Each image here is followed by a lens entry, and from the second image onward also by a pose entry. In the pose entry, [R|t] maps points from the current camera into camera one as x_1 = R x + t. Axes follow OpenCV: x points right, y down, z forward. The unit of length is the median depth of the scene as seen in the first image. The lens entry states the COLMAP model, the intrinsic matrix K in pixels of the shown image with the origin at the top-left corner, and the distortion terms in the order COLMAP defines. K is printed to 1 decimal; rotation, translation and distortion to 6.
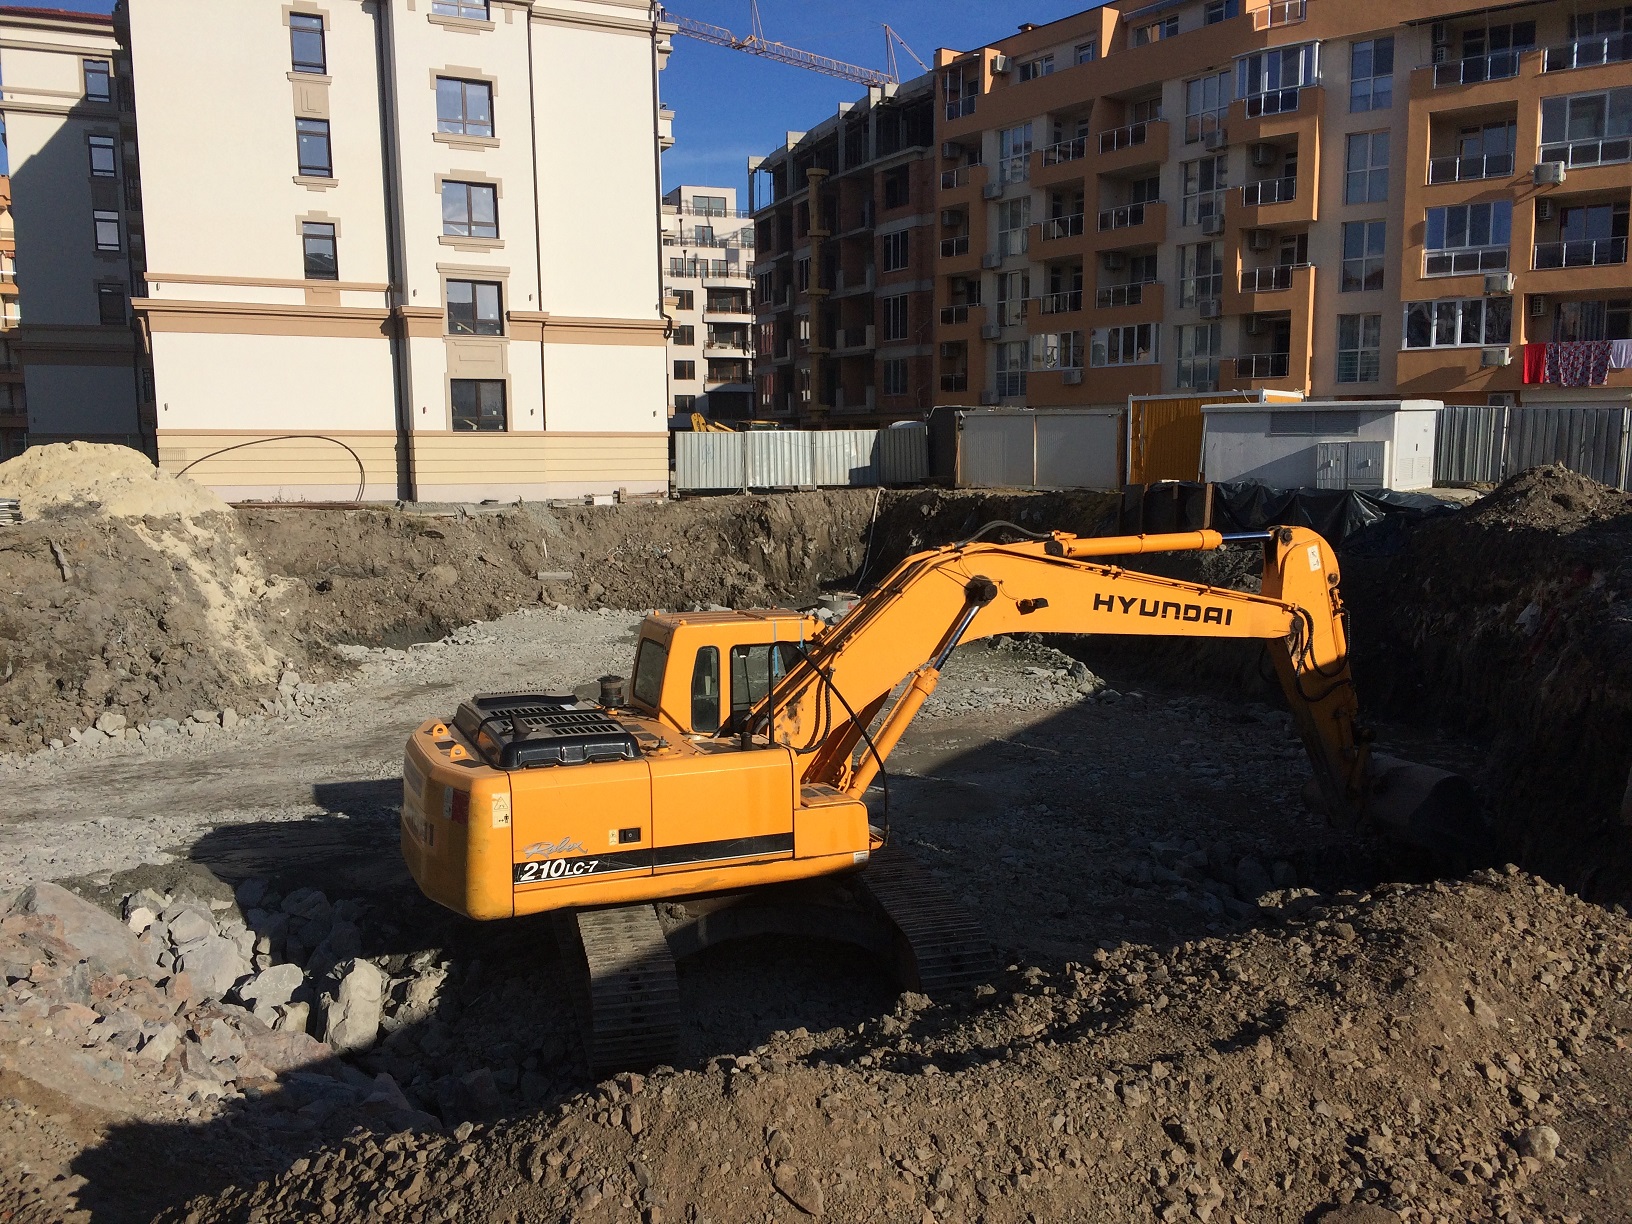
lens RADIAL K [[1392.6, 0, 815.6], [0, 1392.6, 618.7], [0, 0, 1]] dist [0.095619, -0.126746]
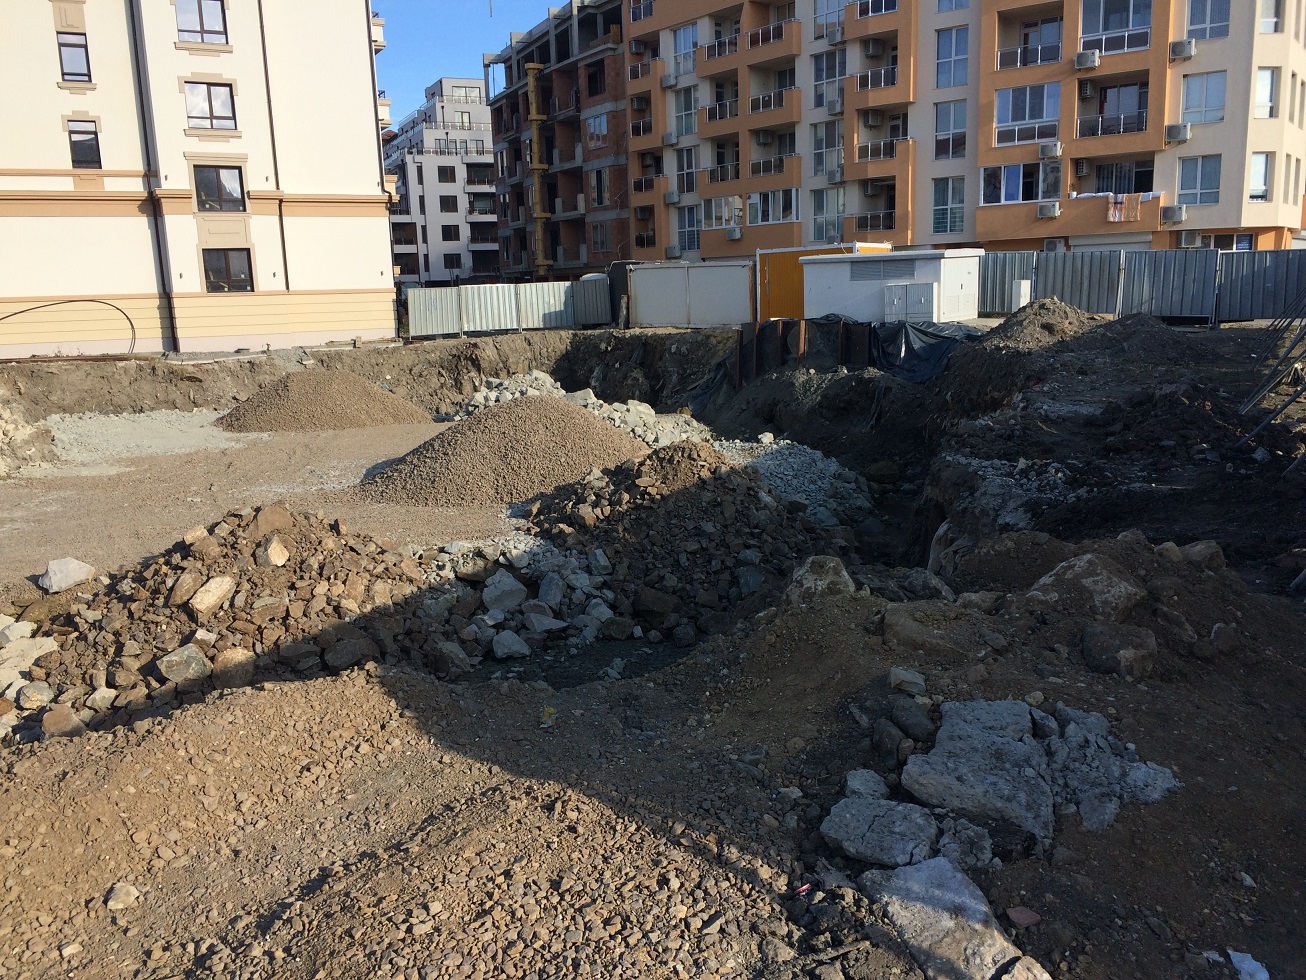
lens RADIAL K [[1114.5, 0, 652.7], [0, 1114.5, 499.5], [0, 0, 1]] dist [0.095619, -0.126746]
pose [[0.997999, -0.039120, 0.049672, 0.069139], [0.035945, 0.997348, 0.063290, -0.003578], [-0.052016, -0.061378, 0.996758, -0.002380]]
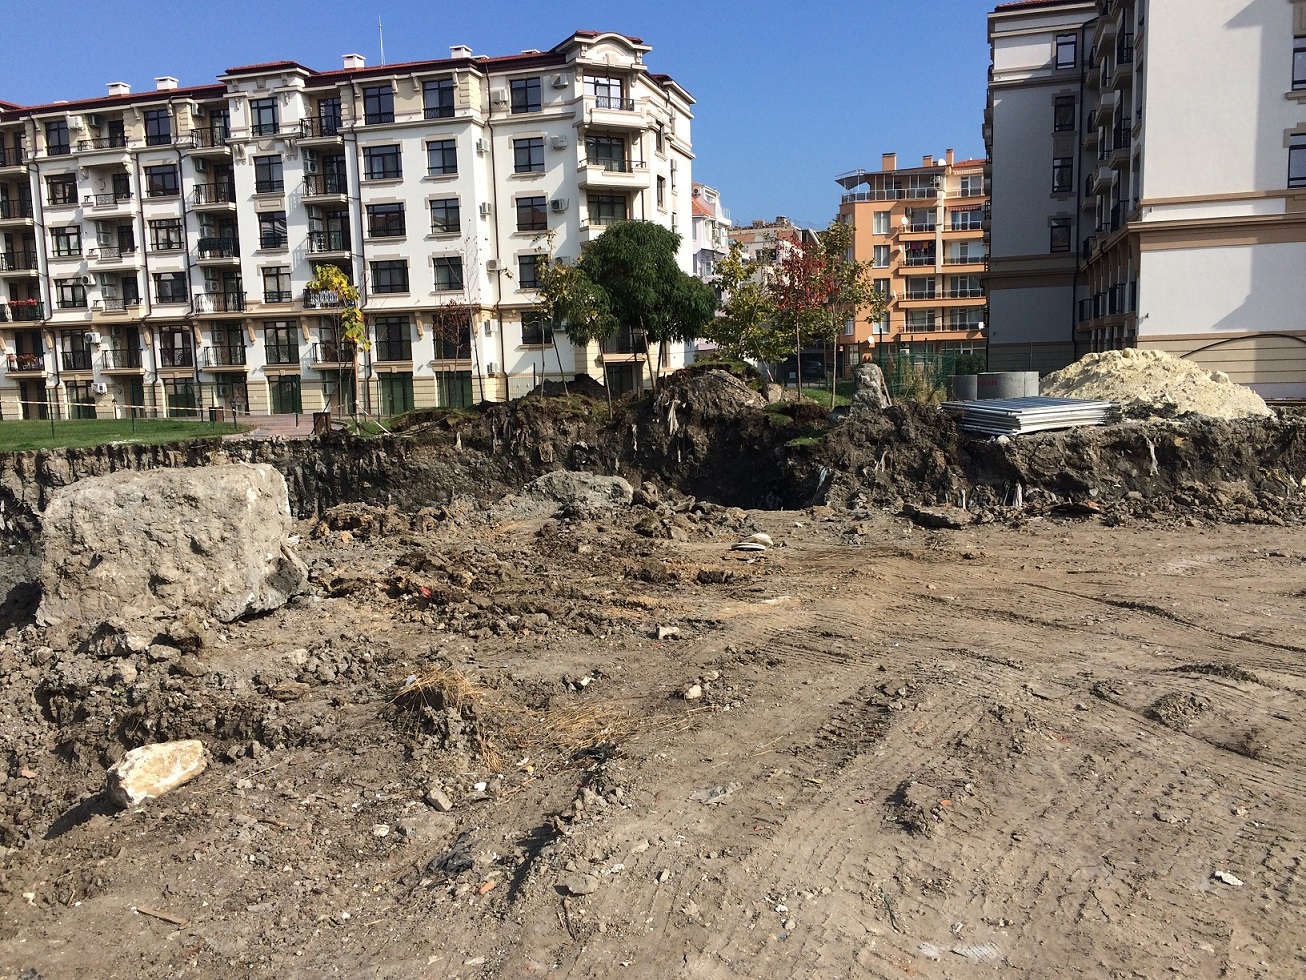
lens RADIAL K [[1114.5, 0, 647.6], [0, 1114.5, 494.9], [0, 0, 1]] dist [0.095619, -0.126746]
pose [[0.746997, 0.063090, -0.661827, -0.139008], [-0.057195, 0.997895, 0.030571, -0.009303], [0.662362, 0.015017, 0.749033, 0.044880]]
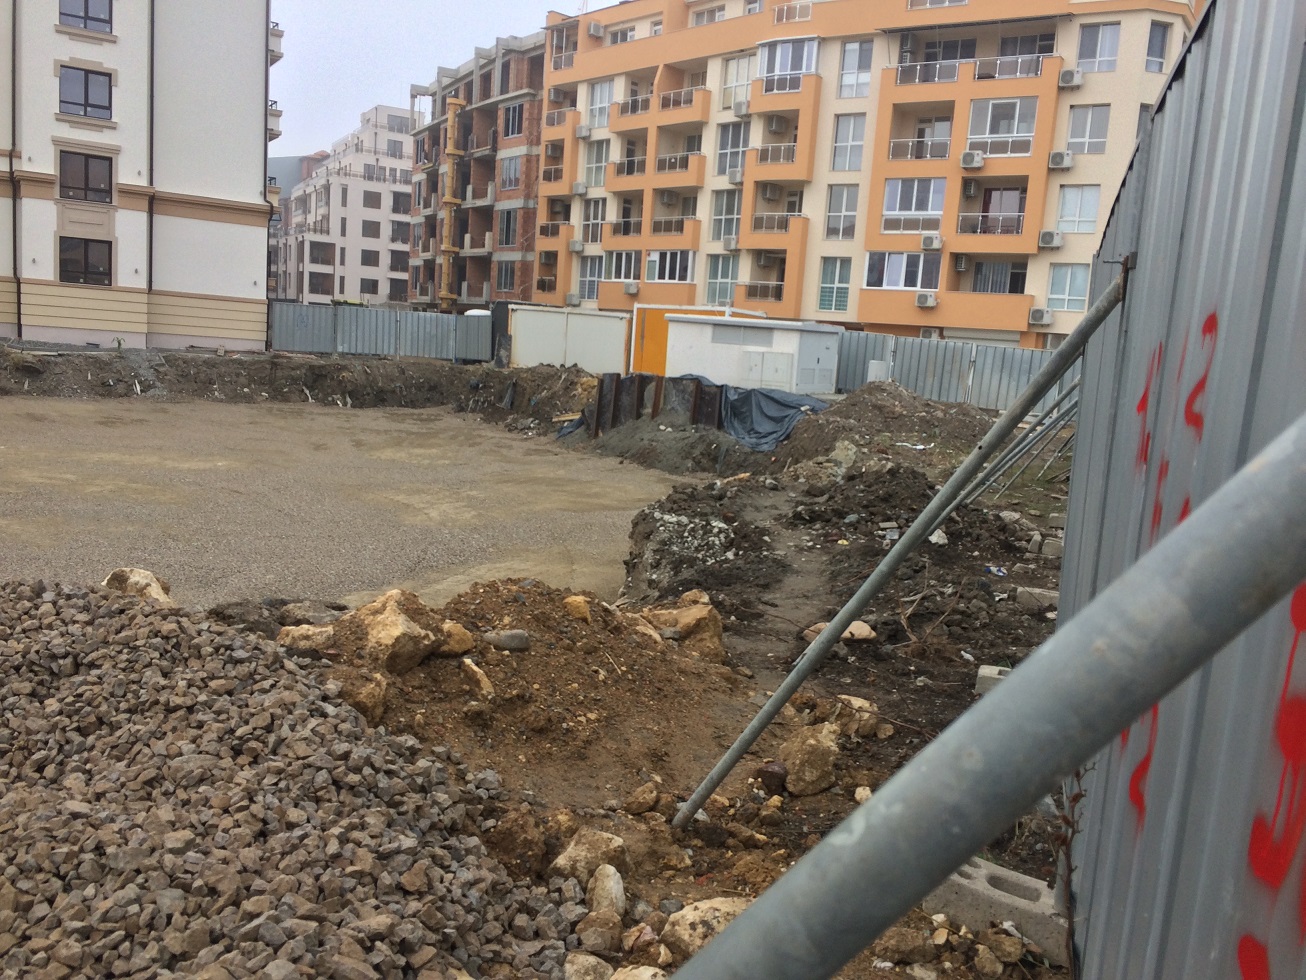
lens RADIAL K [[1114.5, 0, 658.4], [0, 1114.5, 504.1], [0, 0, 1]] dist [0.095619, -0.126746]
pose [[0.990212, 0.062376, 0.124859, 0.125598], [-0.065109, 0.997717, 0.017925, 0.000286], [-0.123456, -0.025879, 0.992013, 0.003486]]
